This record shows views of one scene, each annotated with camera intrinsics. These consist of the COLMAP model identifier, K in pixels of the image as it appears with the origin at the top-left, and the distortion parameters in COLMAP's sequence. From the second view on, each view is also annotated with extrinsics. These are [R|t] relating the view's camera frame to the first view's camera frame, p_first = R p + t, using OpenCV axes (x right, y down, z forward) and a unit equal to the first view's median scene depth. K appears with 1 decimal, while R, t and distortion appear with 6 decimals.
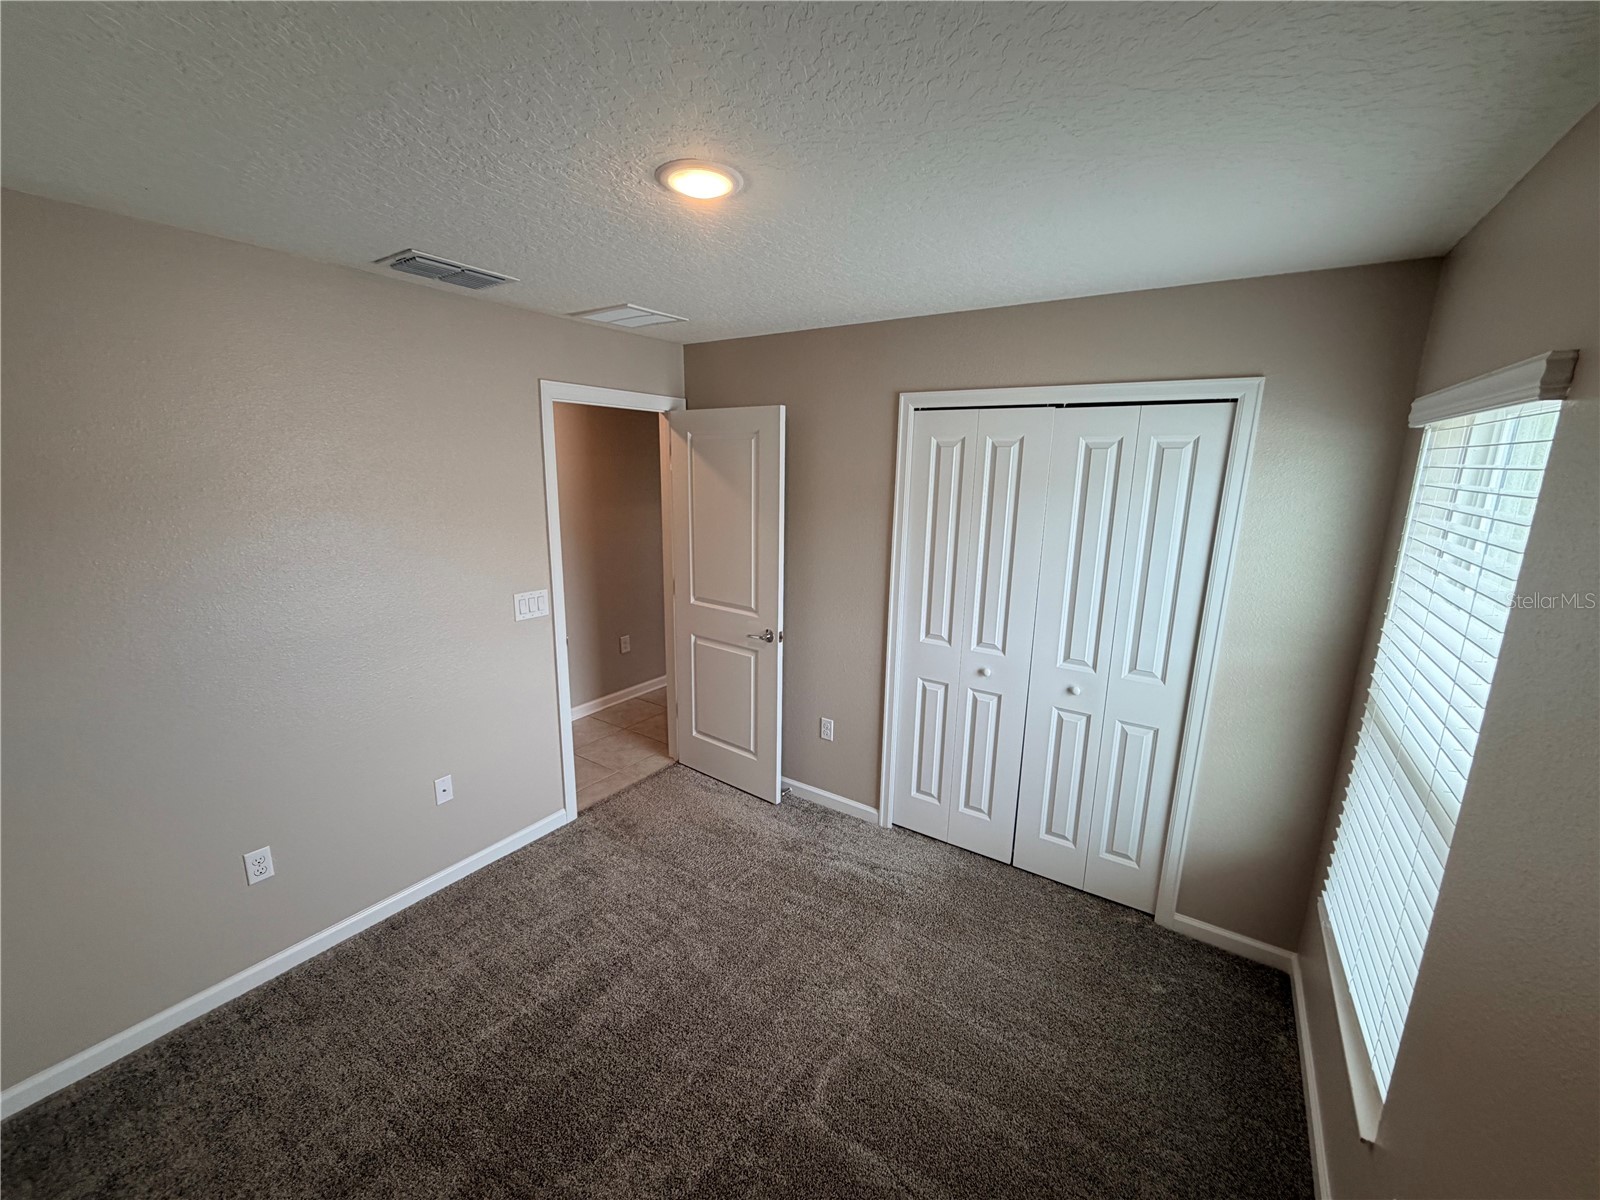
lens RADIAL K [[638.6, 0, 802.5], [0, 638.6, 597.6], [0, 0, 1]] dist [0.000124, -0.000426]
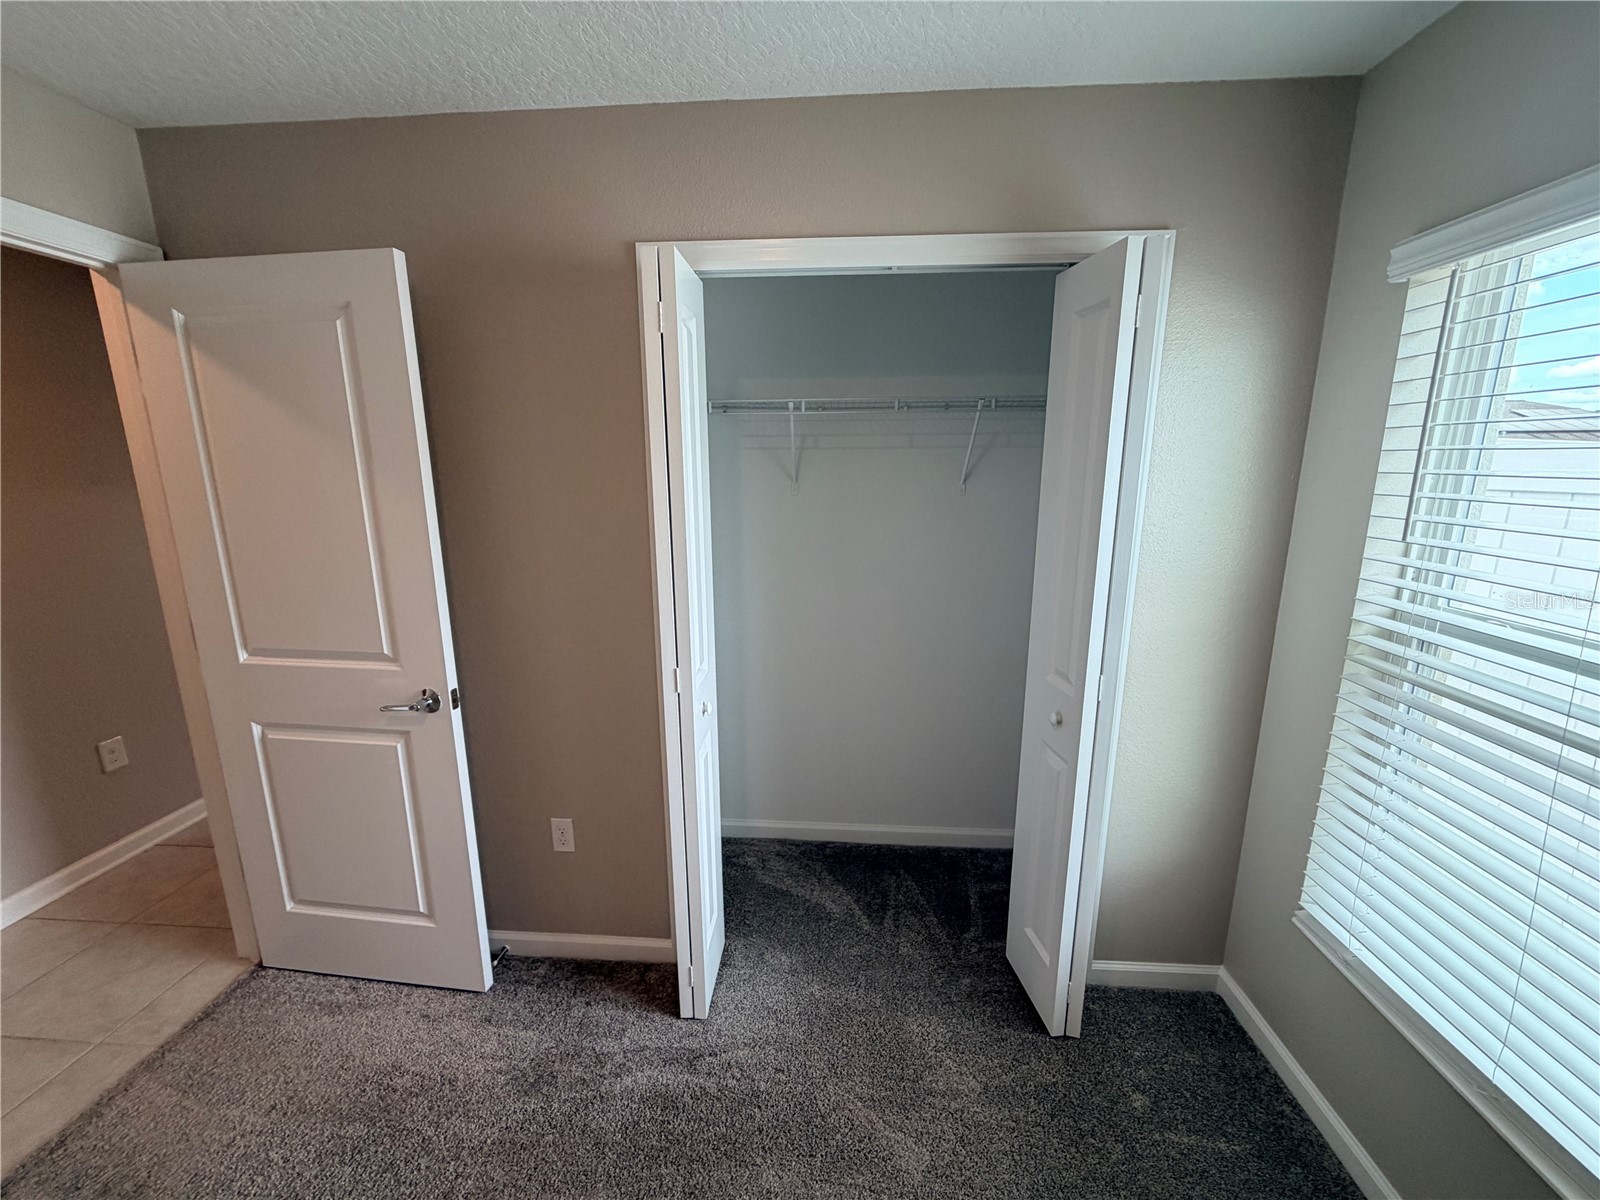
lens RADIAL K [[638.6, 0, 799.2], [0, 638.6, 599.1], [0, 0, 1]] dist [0.000124, -0.000426]
pose [[0.871284, -0.122959, 0.475127, -0.025174], [0.120957, 0.992043, 0.034922, -0.005350], [-0.475641, 0.027043, 0.879224, 0.361929]]
